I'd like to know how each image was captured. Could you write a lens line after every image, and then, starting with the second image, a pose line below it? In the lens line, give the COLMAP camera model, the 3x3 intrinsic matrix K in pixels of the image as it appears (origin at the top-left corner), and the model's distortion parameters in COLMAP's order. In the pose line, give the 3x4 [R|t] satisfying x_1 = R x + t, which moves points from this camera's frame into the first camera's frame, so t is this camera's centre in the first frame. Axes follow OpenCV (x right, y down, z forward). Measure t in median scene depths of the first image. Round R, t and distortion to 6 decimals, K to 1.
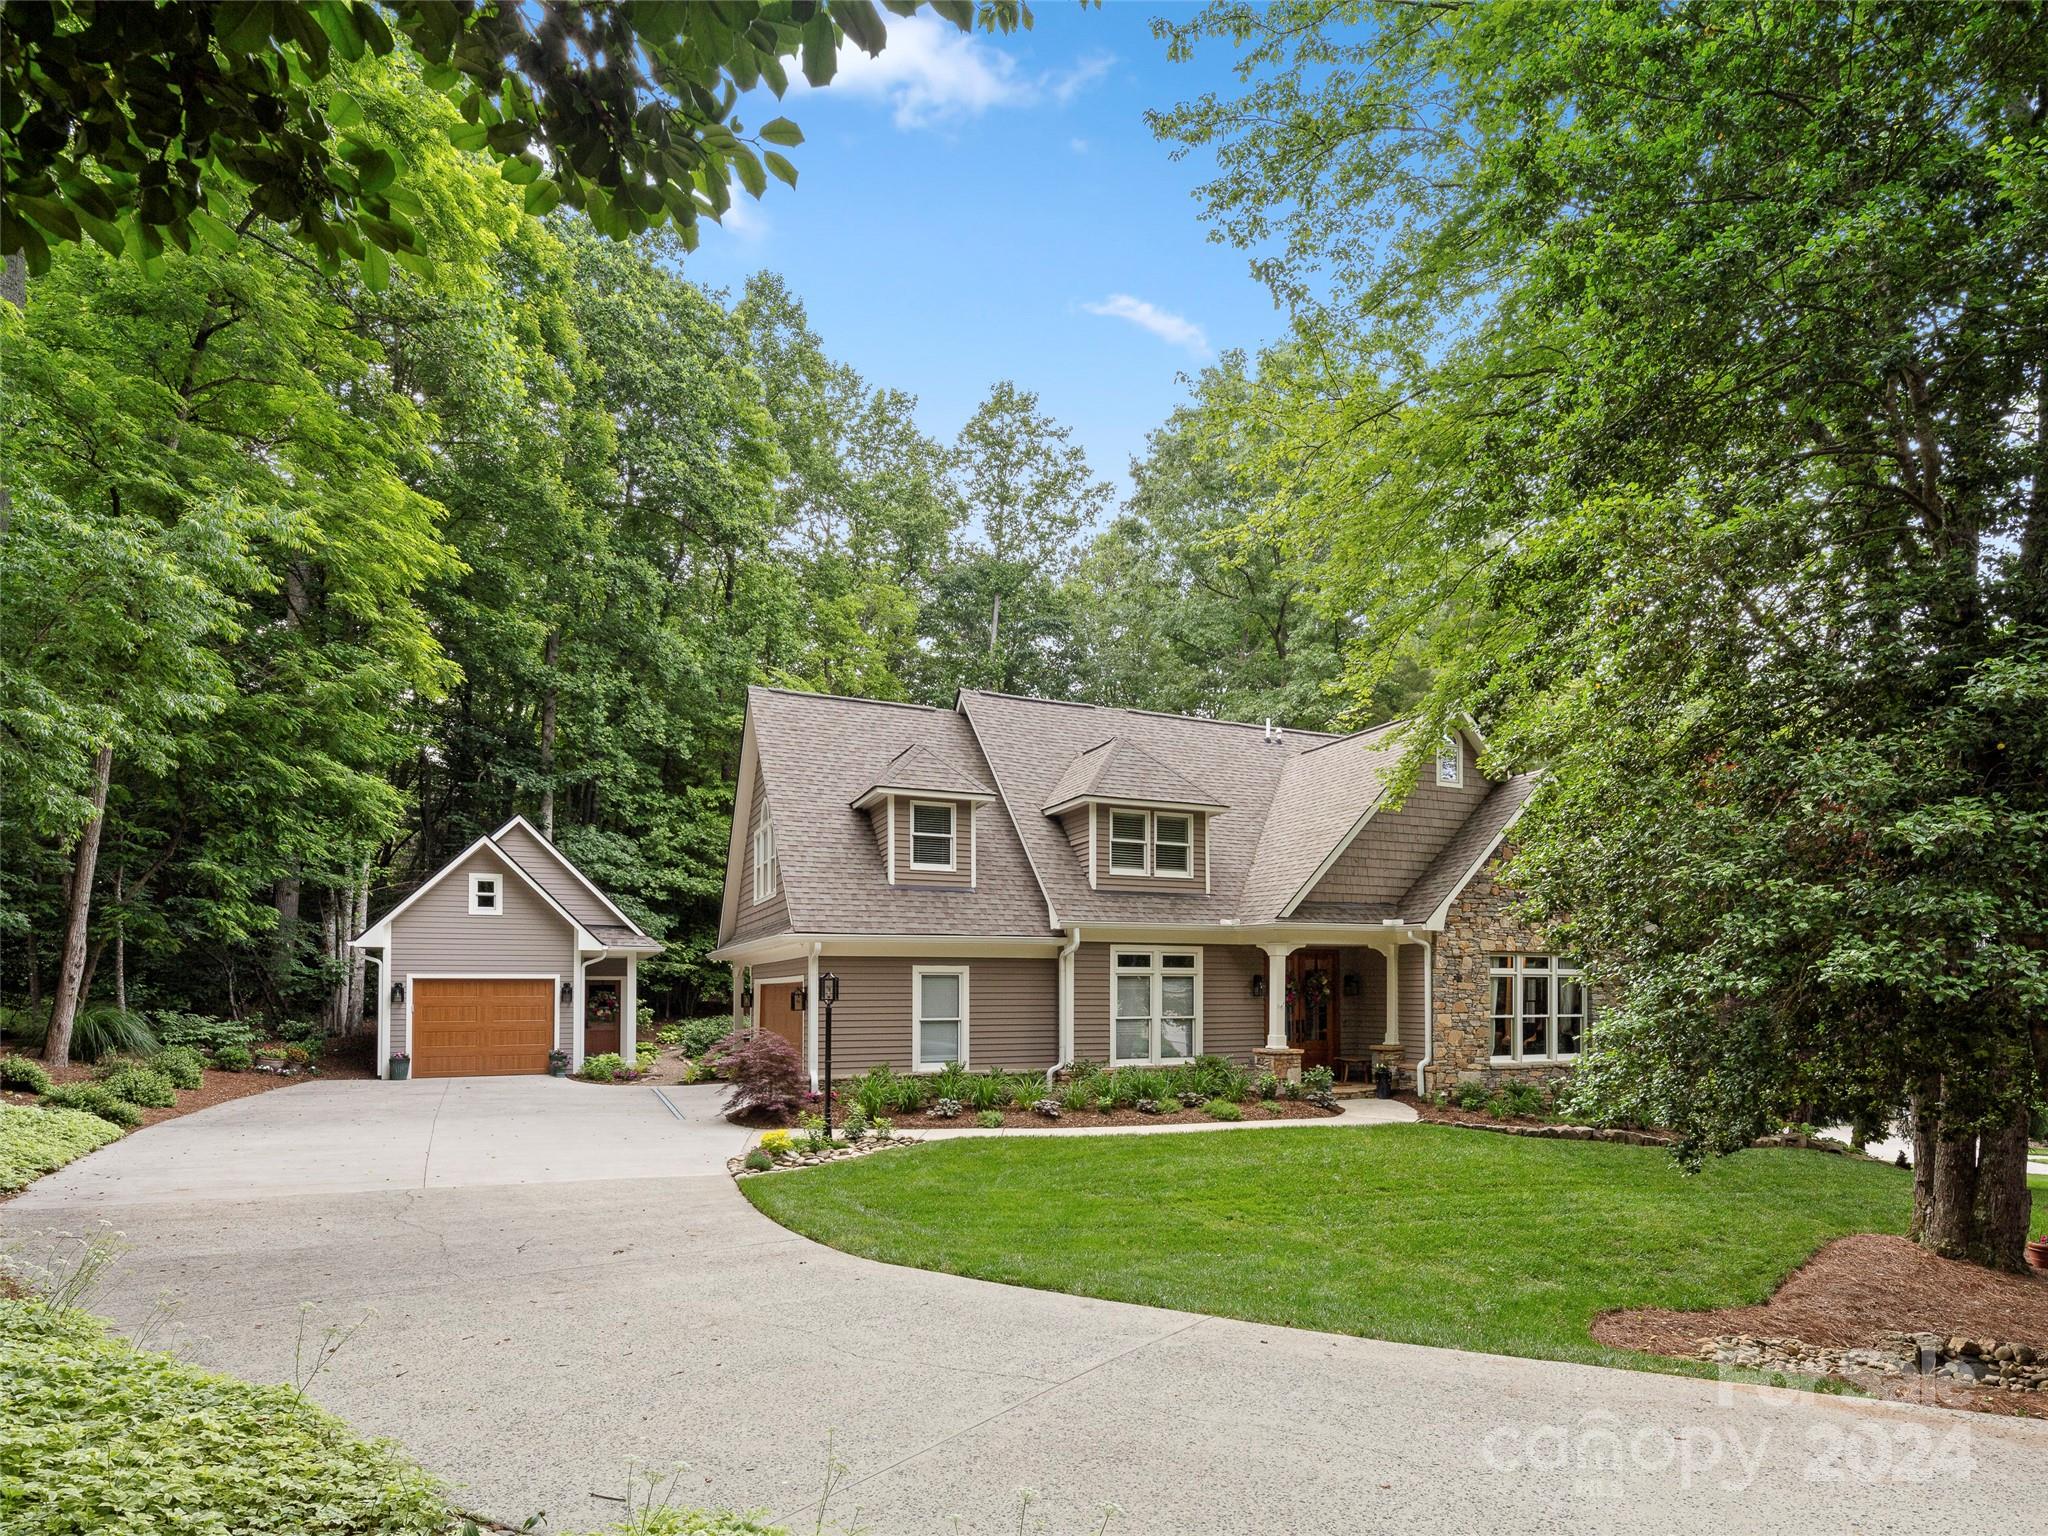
lens RADIAL K [[1109.0, 0, 1074.7], [0, 1109.0, 978.0], [0, 0, 1]] dist [0.000935, 0.000447]
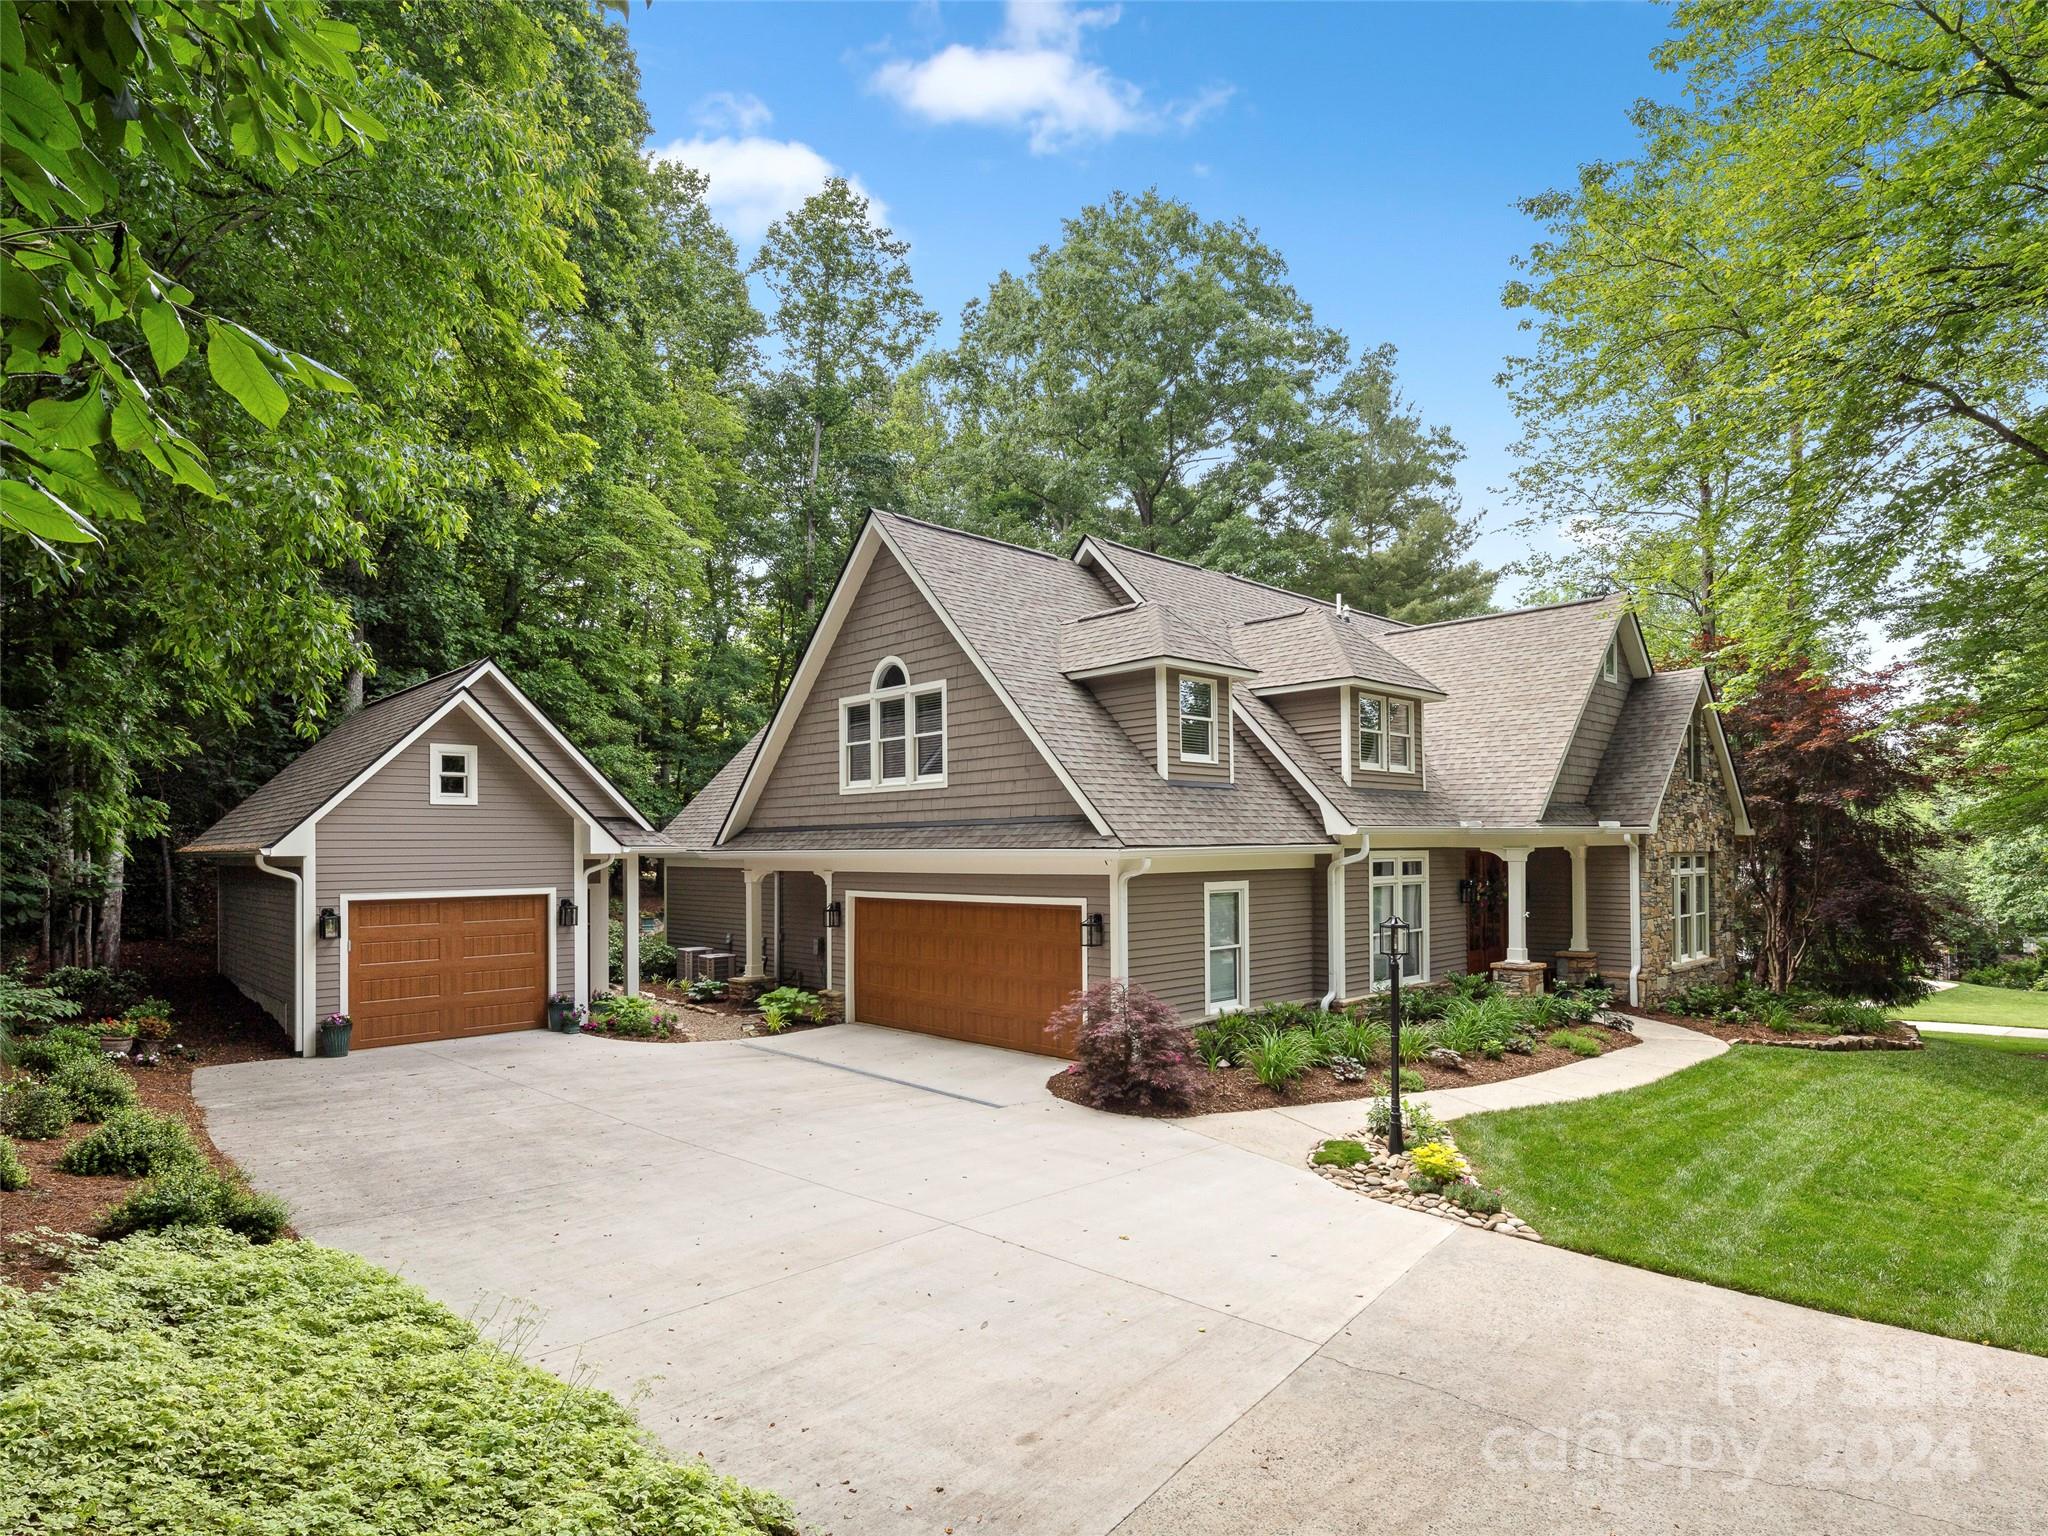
lens RADIAL K [[1111.5, 0, 1052.7], [0, 1111.5, 846.1], [0, 0, 1]] dist [0.000839, 0.000032]
pose [[0.941726, -0.006871, 0.336310, -0.470819], [0.003765, 0.999944, 0.009886, -0.041766], [-0.336359, -0.008044, 0.941699, 0.257448]]
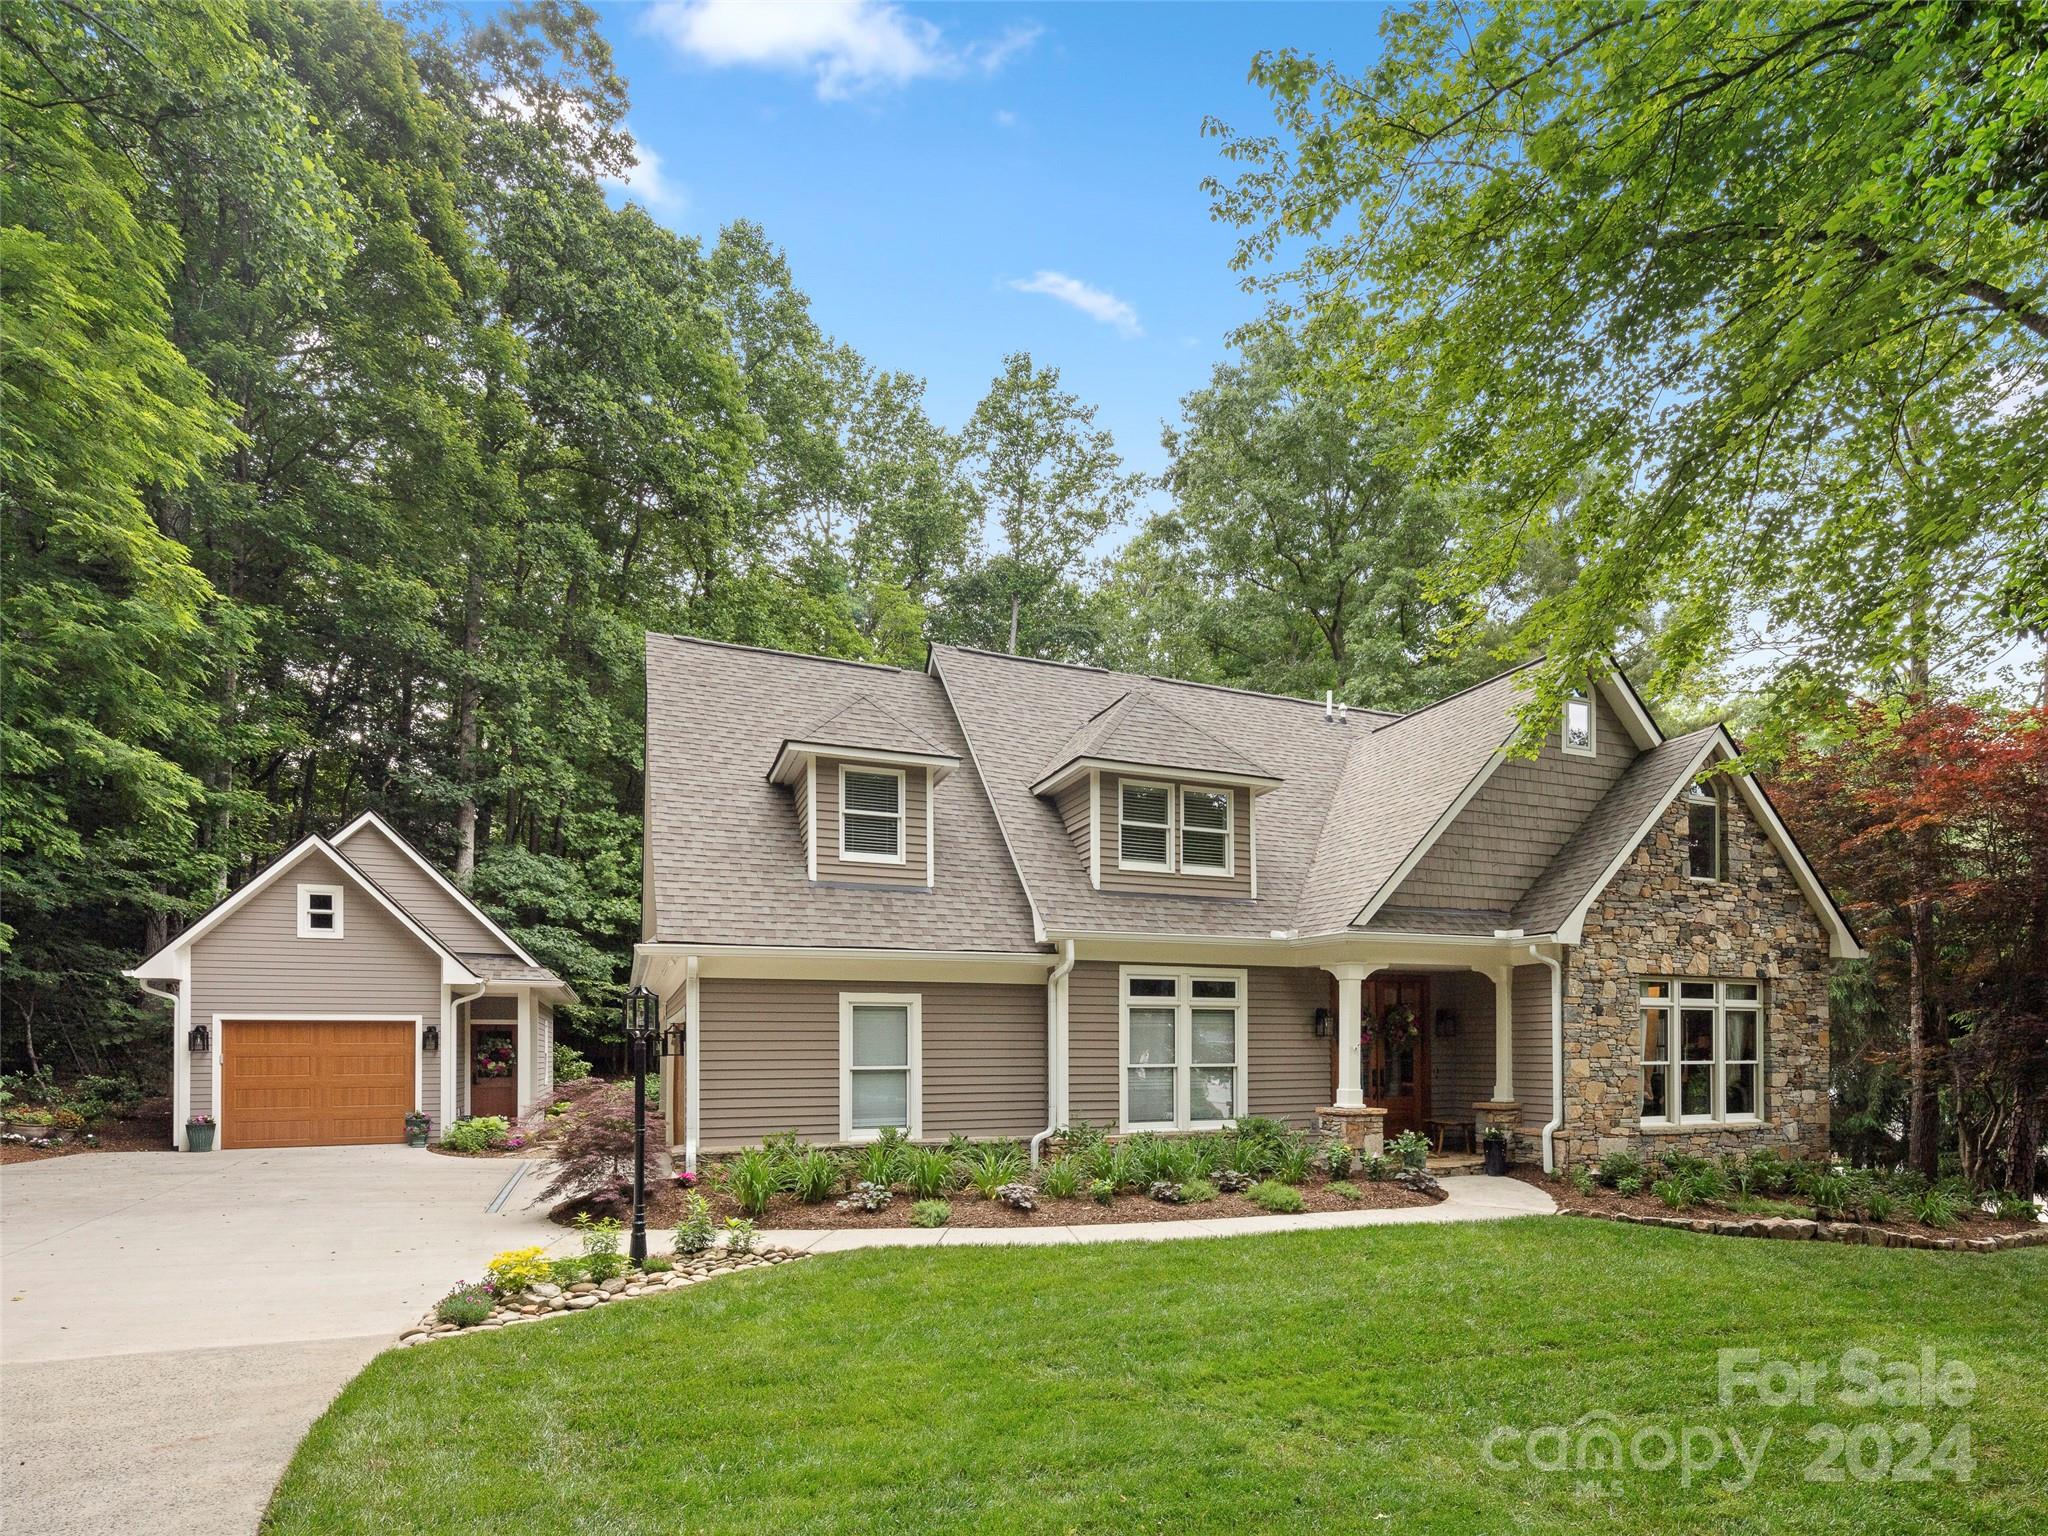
lens RADIAL K [[1111.6, 0, 1106.7], [0, 1111.6, 1041.1], [0, 0, 1]] dist [0.000868, -0.000830]
pose [[0.999920, -0.003690, -0.012136, 0.031184], [0.003724, 0.999989, 0.002793, 0.016943], [0.012126, -0.002838, 0.999922, 0.261266]]
